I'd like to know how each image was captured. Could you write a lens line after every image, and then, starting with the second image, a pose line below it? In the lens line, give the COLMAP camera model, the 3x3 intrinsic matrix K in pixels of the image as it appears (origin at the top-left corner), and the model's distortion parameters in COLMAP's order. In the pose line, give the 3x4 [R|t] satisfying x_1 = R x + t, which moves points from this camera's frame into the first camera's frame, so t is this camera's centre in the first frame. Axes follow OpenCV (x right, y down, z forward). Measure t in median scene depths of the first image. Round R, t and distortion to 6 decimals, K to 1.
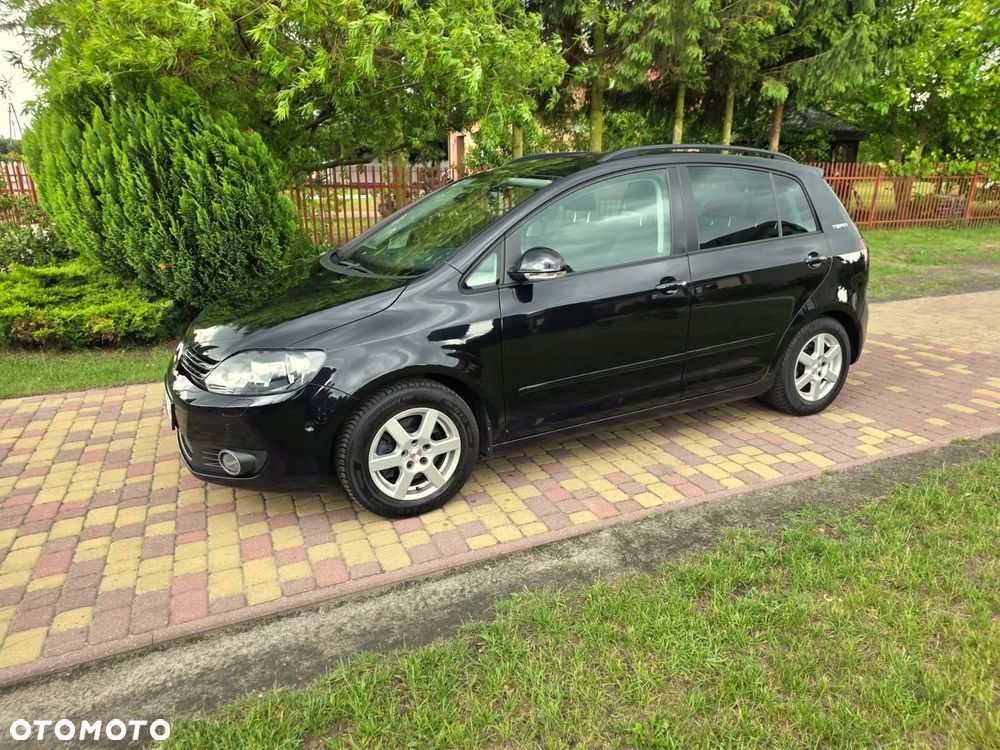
lens RADIAL K [[665.2, 0, 515.5], [0, 665.2, 374.4], [0, 0, 1]] dist [0.057159, -0.041188]
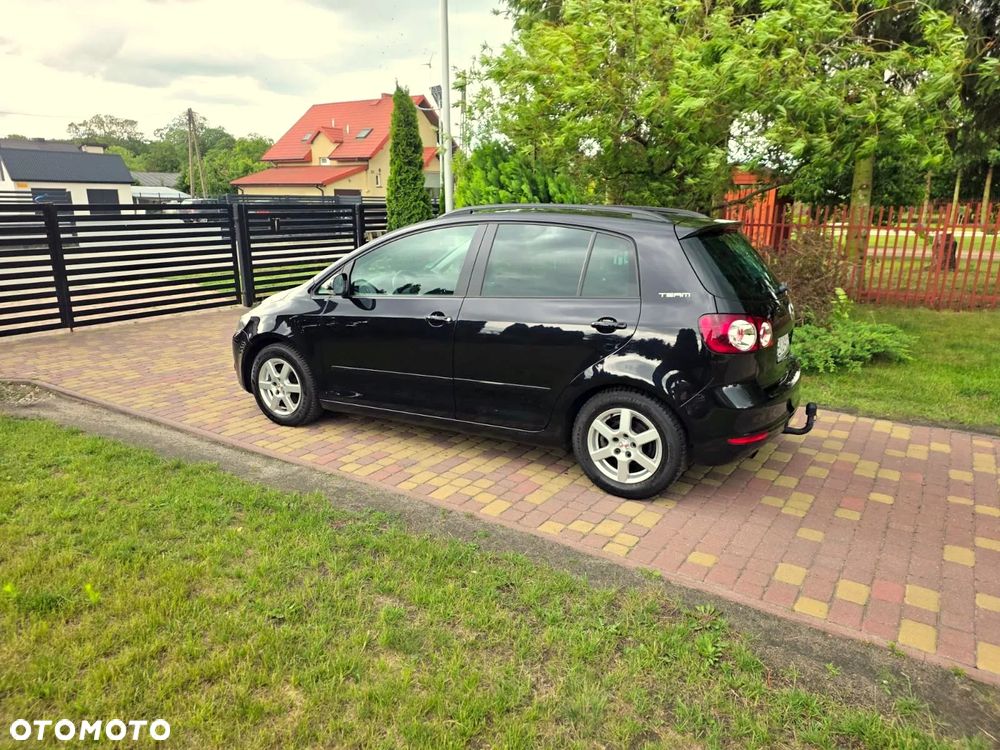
lens RADIAL K [[665.2, 0, 506.8], [0, 665.2, 377.4], [0, 0, 1]] dist [0.057159, -0.041188]
pose [[0.528082, 0.215809, -0.821314, 1.318291], [-0.247628, 0.964269, 0.094154, -0.175575], [0.812287, 0.153659, 0.562653, 0.438377]]
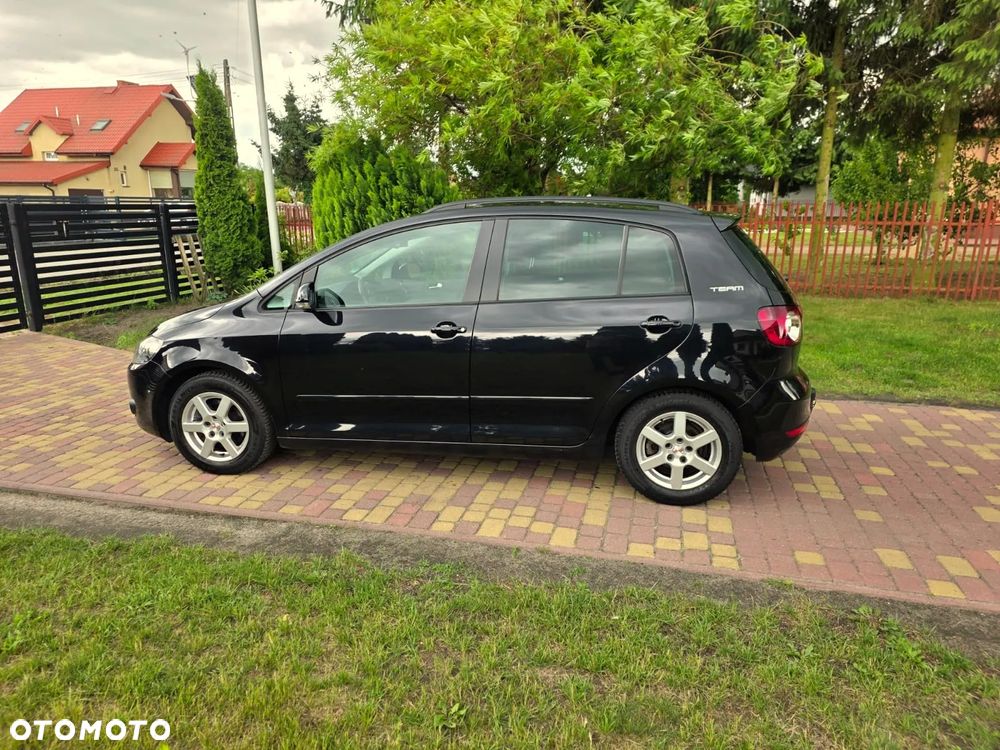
lens RADIAL K [[665.2, 0, 493.8], [0, 665.2, 378.8], [0, 0, 1]] dist [0.057159, -0.041188]
pose [[0.773198, 0.157323, -0.614340, 0.946771], [-0.181792, 0.983069, 0.022948, -0.094050], [0.607549, 0.093939, 0.788708, 0.224719]]
